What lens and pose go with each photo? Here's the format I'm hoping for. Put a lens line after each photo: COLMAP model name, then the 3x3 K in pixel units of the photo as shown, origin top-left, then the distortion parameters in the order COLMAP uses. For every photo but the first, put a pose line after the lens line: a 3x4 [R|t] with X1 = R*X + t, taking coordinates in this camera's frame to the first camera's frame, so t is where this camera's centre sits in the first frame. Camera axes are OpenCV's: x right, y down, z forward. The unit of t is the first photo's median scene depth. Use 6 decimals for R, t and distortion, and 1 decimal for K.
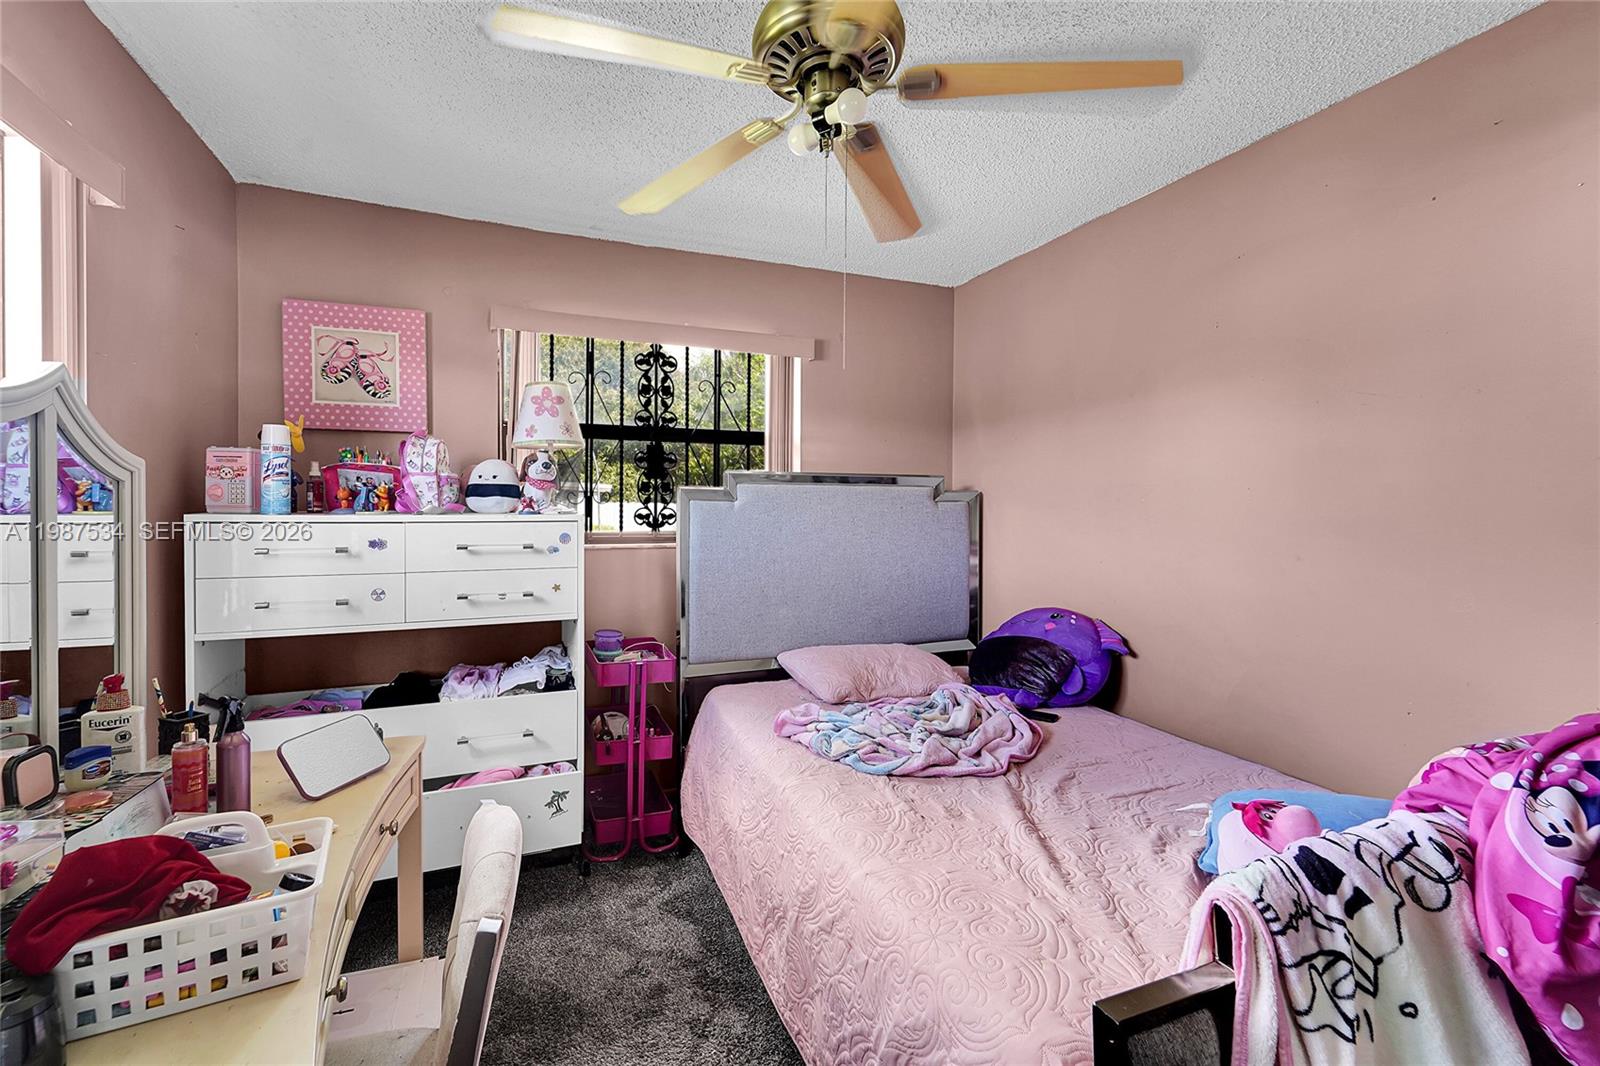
lens RADIAL K [[655.7, 0, 799.5], [0, 655.7, 519.9], [0, 0, 1]] dist [-0.000362, 0.000008]
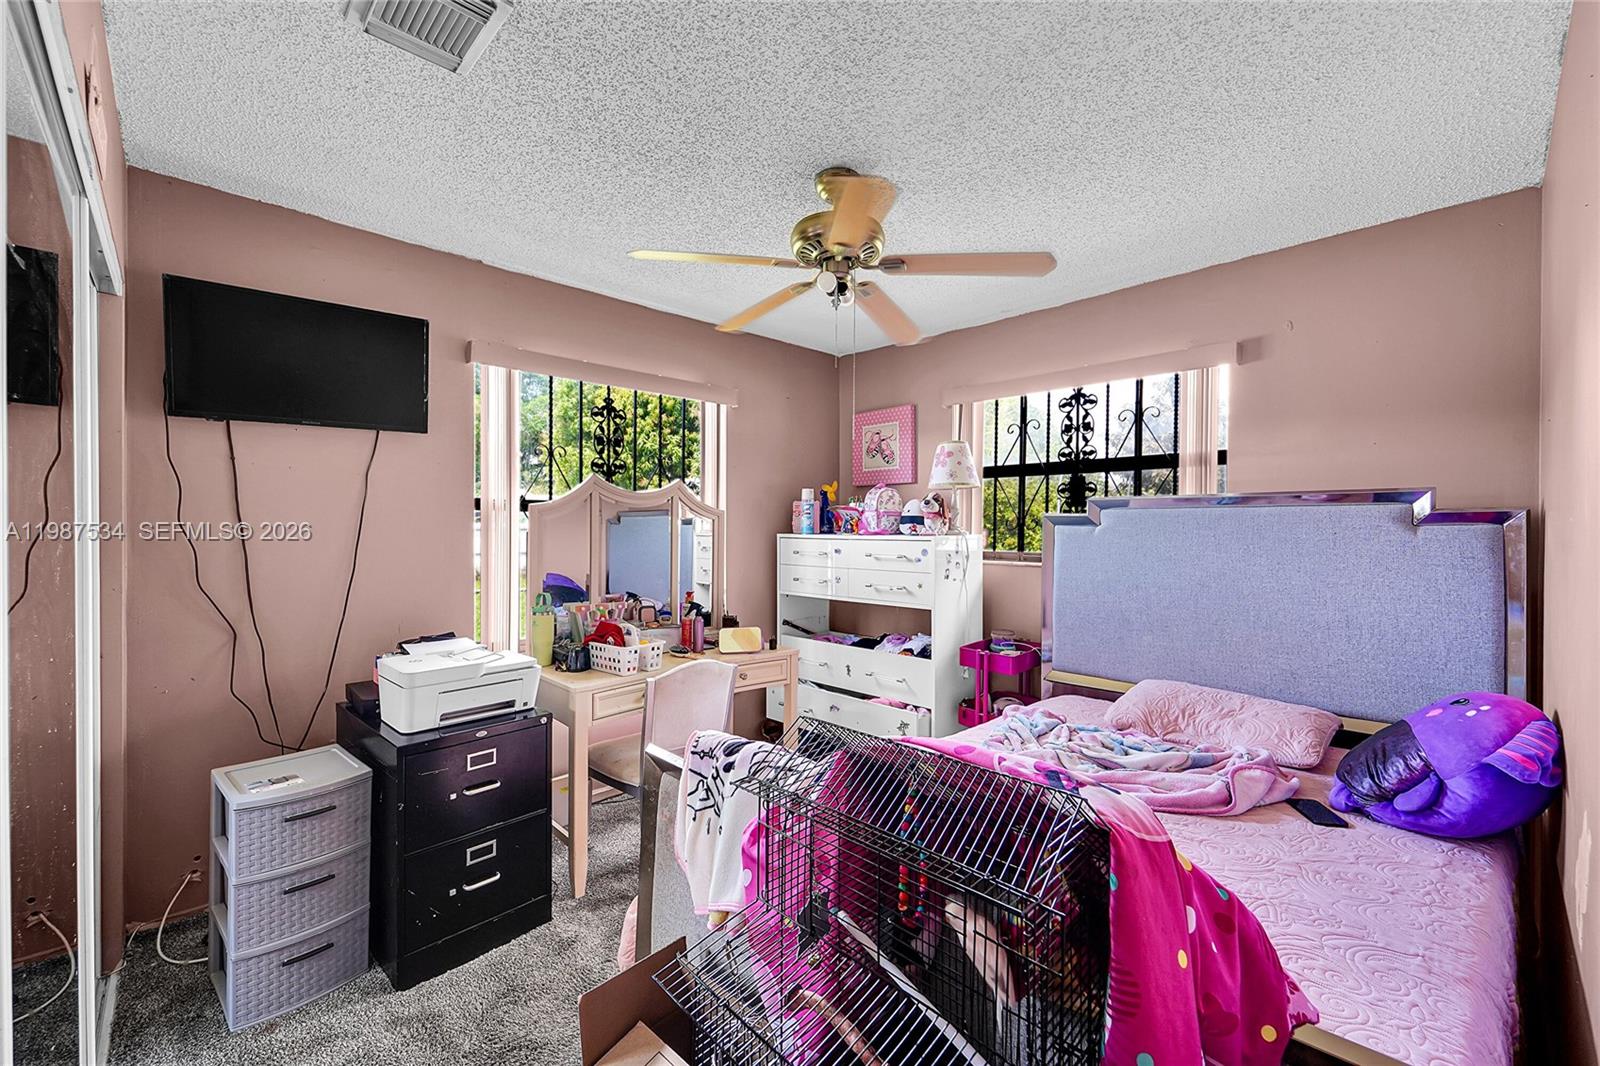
lens RADIAL K [[654.7, 0, 800.5], [0, 654.7, 538.0], [0, 0, 1]] dist [0.000353, 0.000045]
pose [[0.399428, 0.011354, -0.916694, 0.624090], [-0.024394, 0.999701, 0.001754, 0.000164], [0.916440, 0.021661, 0.399585, 0.124956]]
